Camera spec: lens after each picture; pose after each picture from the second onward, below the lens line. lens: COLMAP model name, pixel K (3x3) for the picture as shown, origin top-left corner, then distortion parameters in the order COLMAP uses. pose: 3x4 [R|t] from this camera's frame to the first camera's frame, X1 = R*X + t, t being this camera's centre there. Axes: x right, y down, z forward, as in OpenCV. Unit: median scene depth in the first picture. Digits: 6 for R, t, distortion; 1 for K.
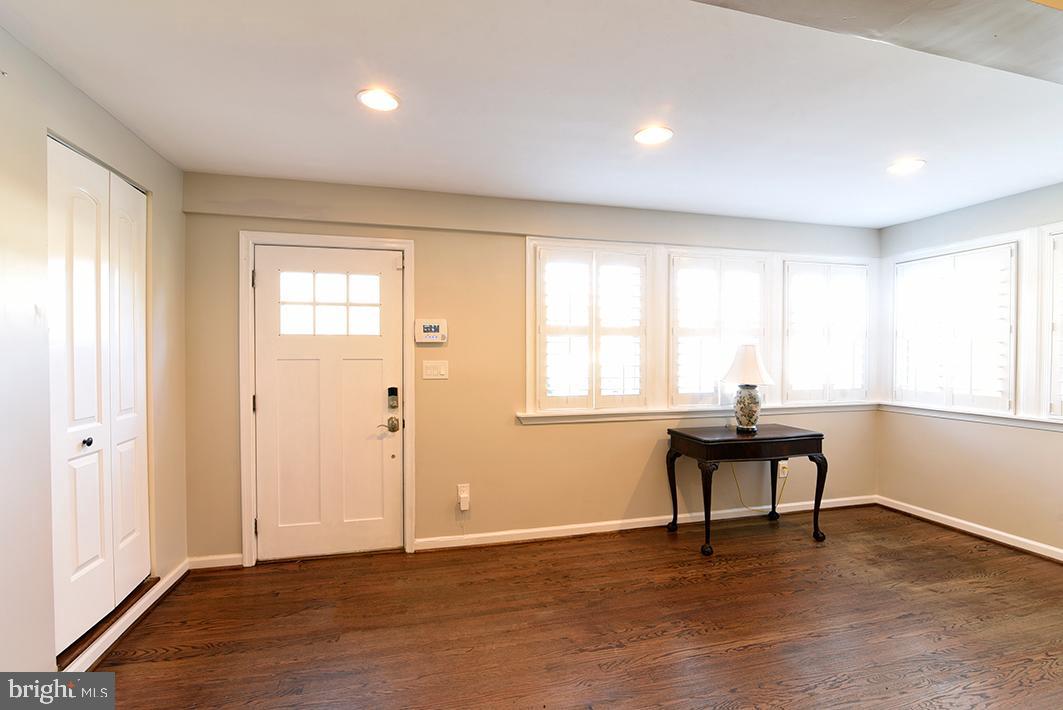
lens RADIAL K [[487.2, 0, 531.5], [0, 487.2, 355.0], [0, 0, 1]] dist [-0.019507, 0.000830]
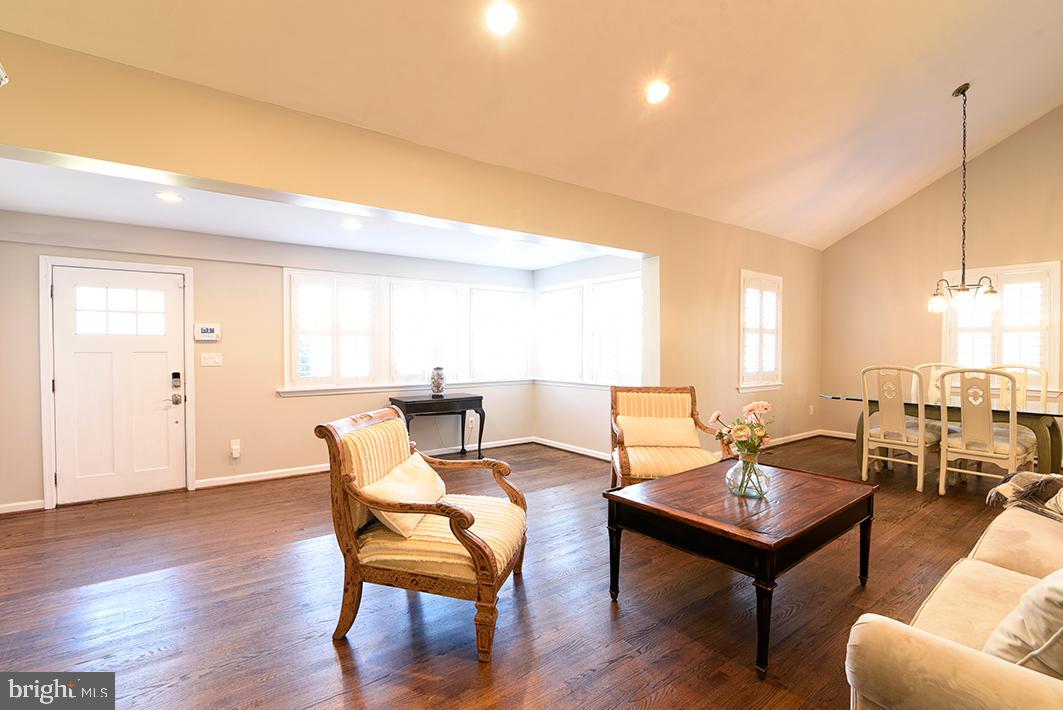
lens RADIAL K [[487.2, 0, 531.5], [0, 487.2, 355.0], [0, 0, 1]] dist [-0.019507, 0.000830]
pose [[0.929146, -0.006202, 0.369662, 0.148970], [0.003363, 0.999960, 0.008324, 0.008718], [-0.369699, -0.006491, 0.929129, -0.651714]]
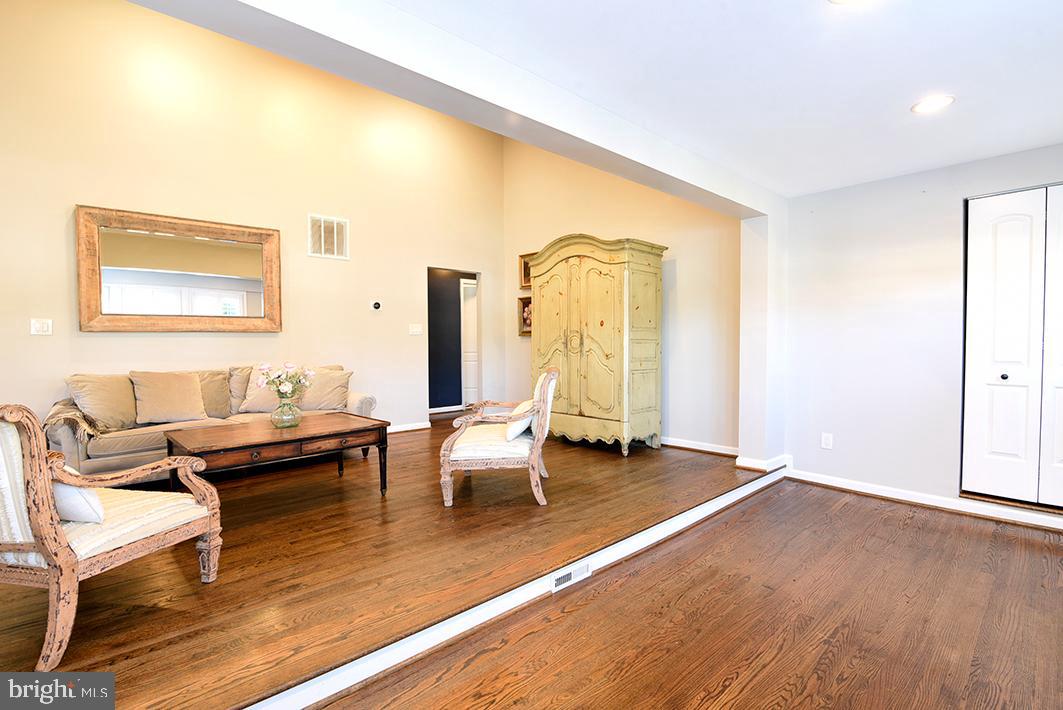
lens RADIAL K [[487.2, 0, 531.5], [0, 487.2, 355.0], [0, 0, 1]] dist [-0.019507, 0.000830]
pose [[-0.890469, 0.015551, -0.454778, 0.718637], [0.000443, 0.999445, 0.033308, 0.034762], [0.455044, 0.029458, -0.889982, 1.037537]]
